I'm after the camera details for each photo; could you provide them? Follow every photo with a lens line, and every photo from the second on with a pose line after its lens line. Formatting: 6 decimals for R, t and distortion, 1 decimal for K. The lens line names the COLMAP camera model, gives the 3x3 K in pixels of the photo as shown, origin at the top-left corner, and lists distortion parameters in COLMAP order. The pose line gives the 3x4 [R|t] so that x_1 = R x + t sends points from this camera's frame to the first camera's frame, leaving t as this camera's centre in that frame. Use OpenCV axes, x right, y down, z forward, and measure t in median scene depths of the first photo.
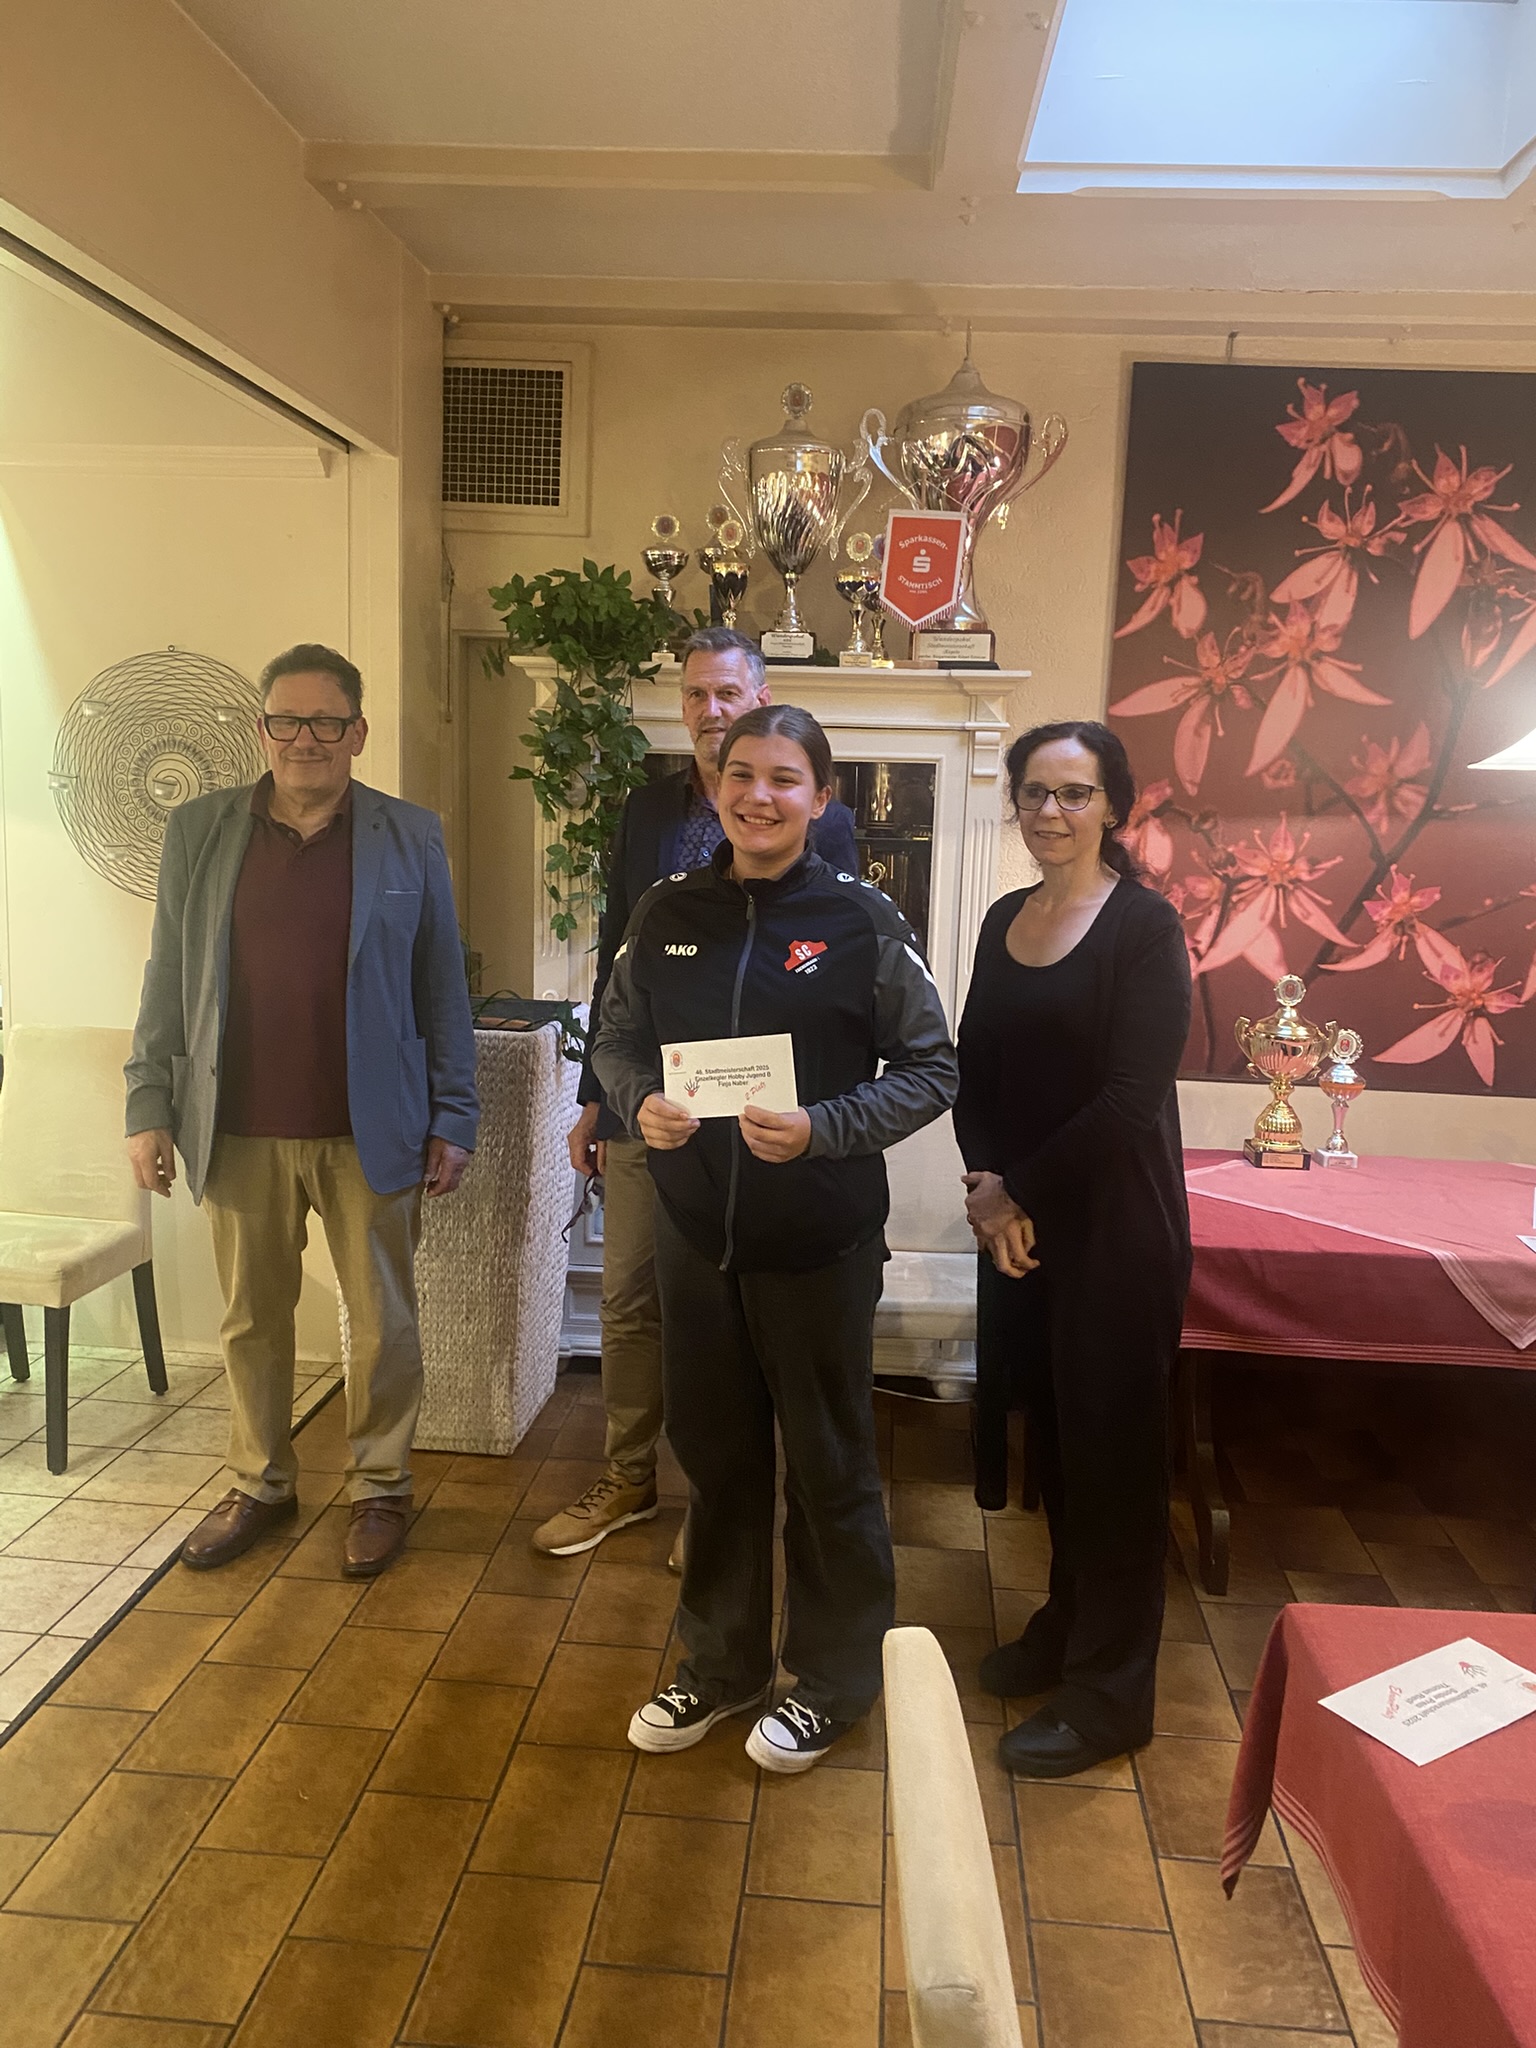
lens RADIAL K [[1564.8, 0, 778.2], [0, 1564.8, 1005.1], [0, 0, 1]] dist [0.013768, -0.012183]
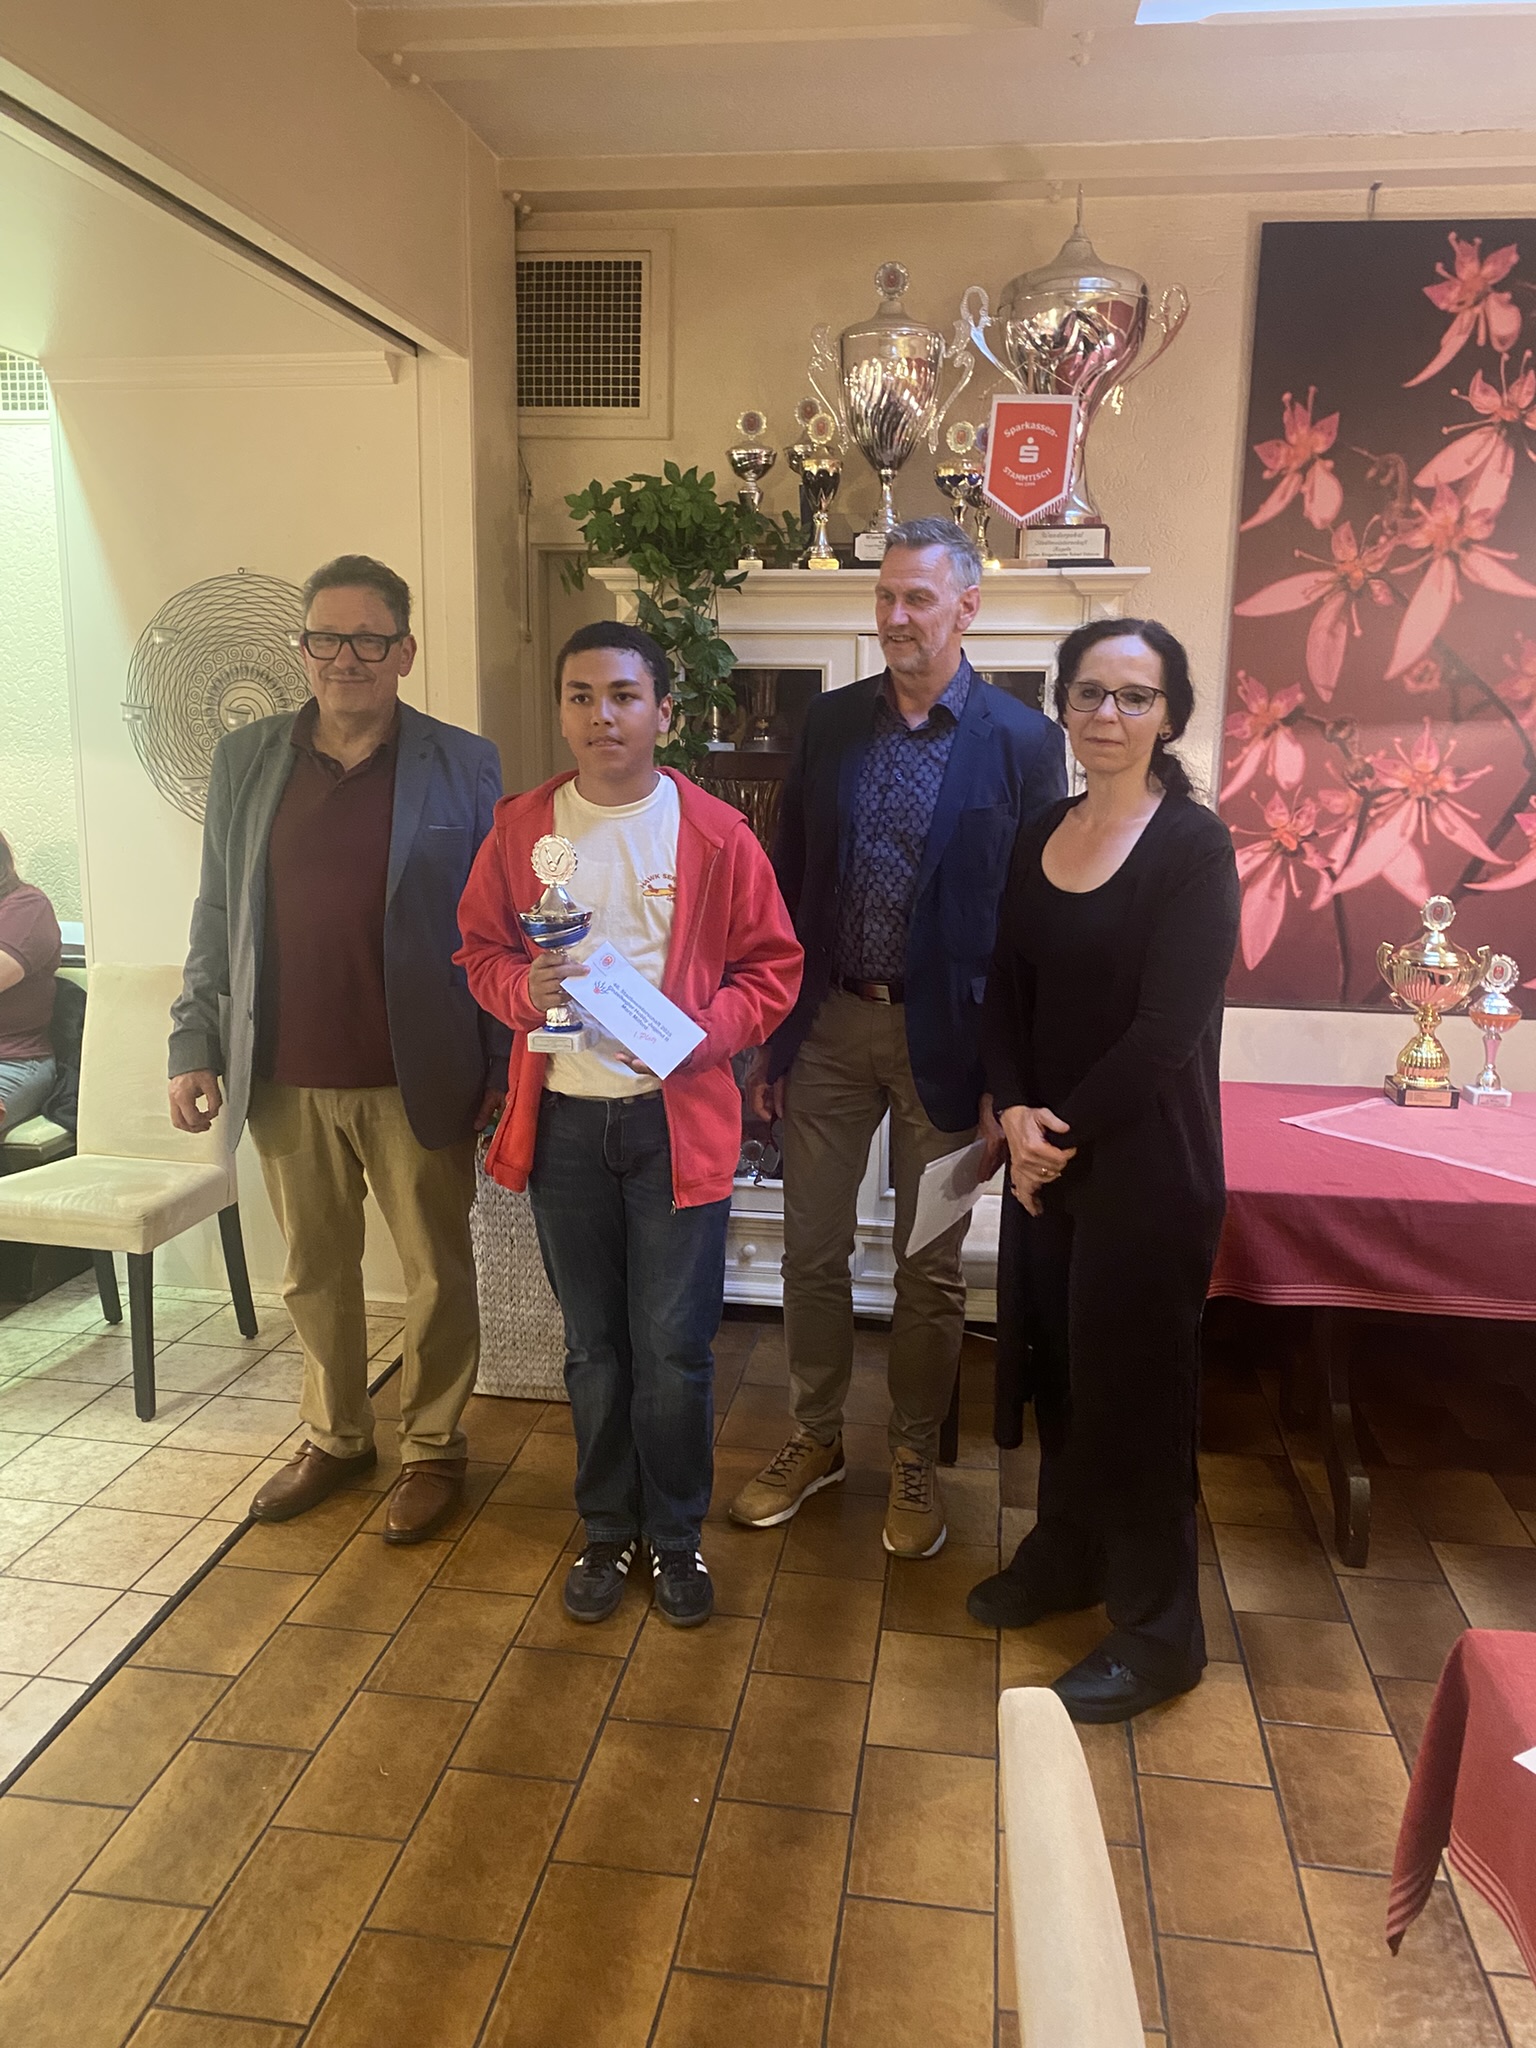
lens RADIAL K [[1564.8, 0, 767.8], [0, 1564.8, 1003.1], [0, 0, 1]] dist [0.013768, -0.012183]
pose [[0.997381, -0.008210, -0.071864, 0.001945], [0.011503, 0.998897, 0.045529, -0.002563], [0.071411, -0.046237, 0.996375, 0.050747]]
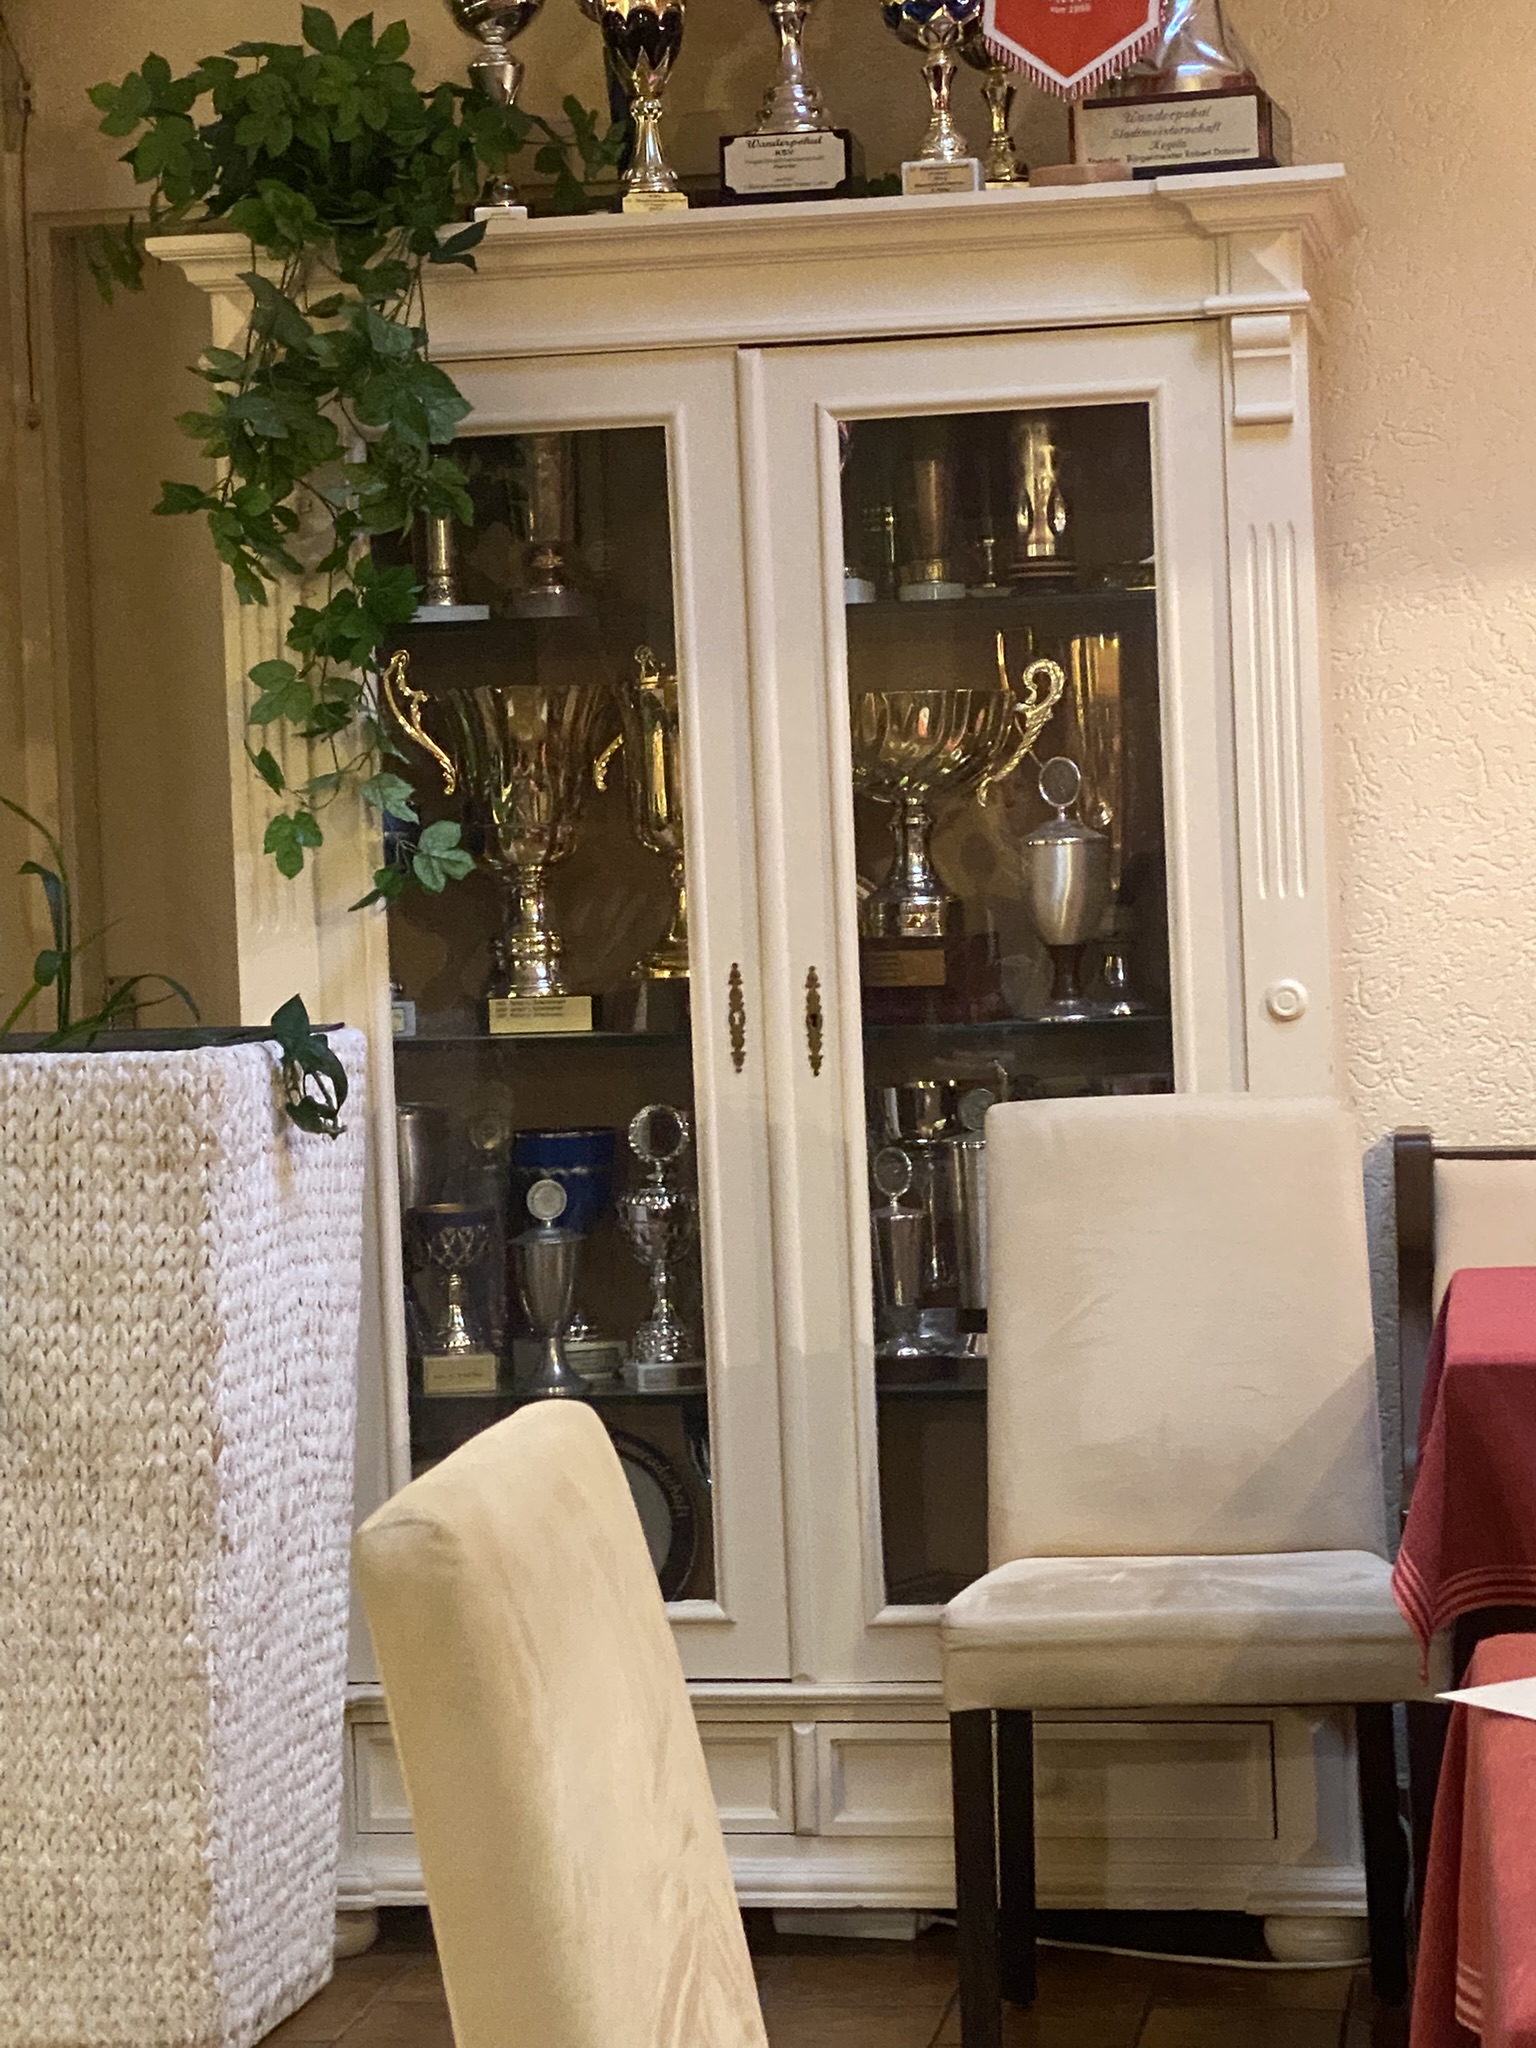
lens RADIAL K [[4723.5, 0, 694.3], [0, 4723.5, 1016.8], [0, 0, 1]] dist [0.045299, 0.000000]
pose [[0.991801, -0.065306, -0.109848, 0.103095], [0.052883, 0.992251, -0.112438, 0.138226], [0.116339, 0.105707, 0.987568, -0.242097]]
